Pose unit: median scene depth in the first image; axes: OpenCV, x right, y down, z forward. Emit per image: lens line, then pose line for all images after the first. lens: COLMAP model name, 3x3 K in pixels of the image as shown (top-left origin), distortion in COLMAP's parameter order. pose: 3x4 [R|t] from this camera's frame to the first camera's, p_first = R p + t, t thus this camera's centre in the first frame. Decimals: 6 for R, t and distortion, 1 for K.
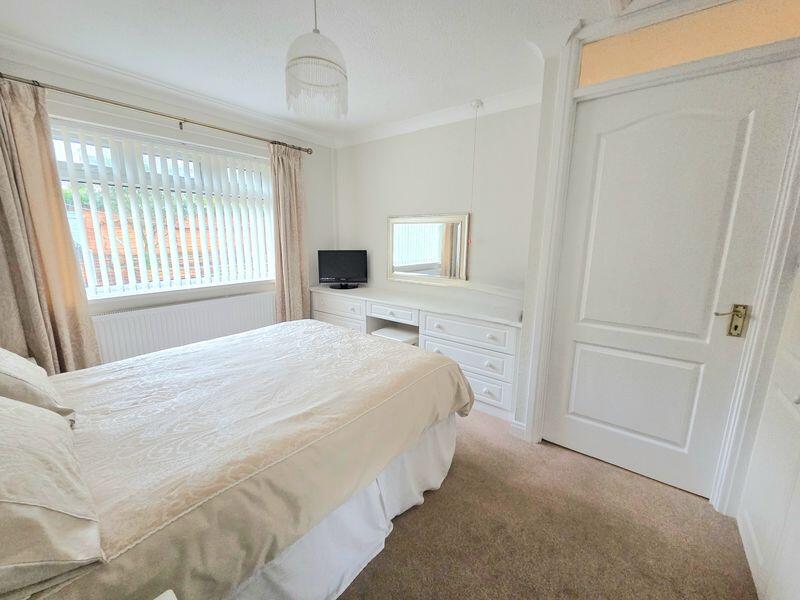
lens RADIAL K [[332.7, 0, 396.5], [0, 332.7, 301.1], [0, 0, 1]] dist [-0.000229, -0.000232]
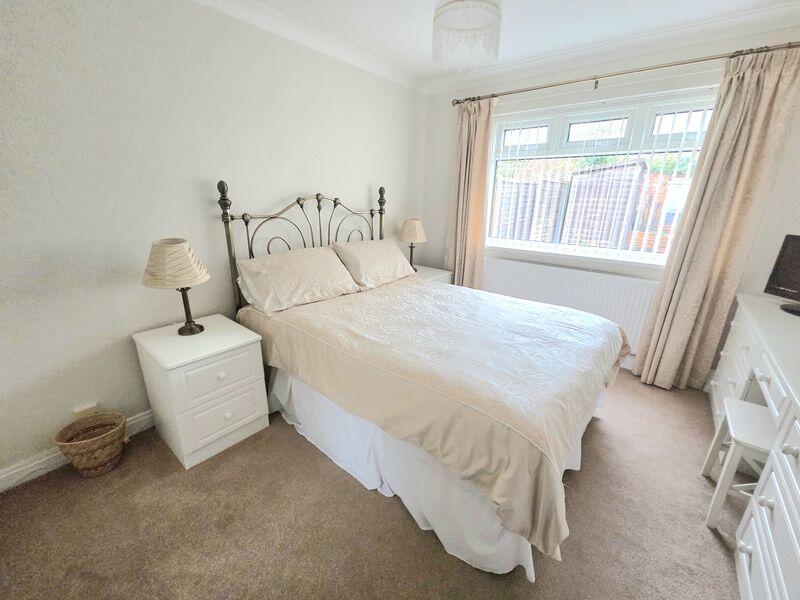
lens RADIAL K [[332.7, 0, 396.5], [0, 332.7, 301.1], [0, 0, 1]] dist [-0.000229, -0.000232]
pose [[-0.038448, 0.296512, -0.954255, 0.586641], [-0.215887, 0.929943, 0.297656, -0.133639], [0.975661, 0.217456, 0.028258, 0.675646]]
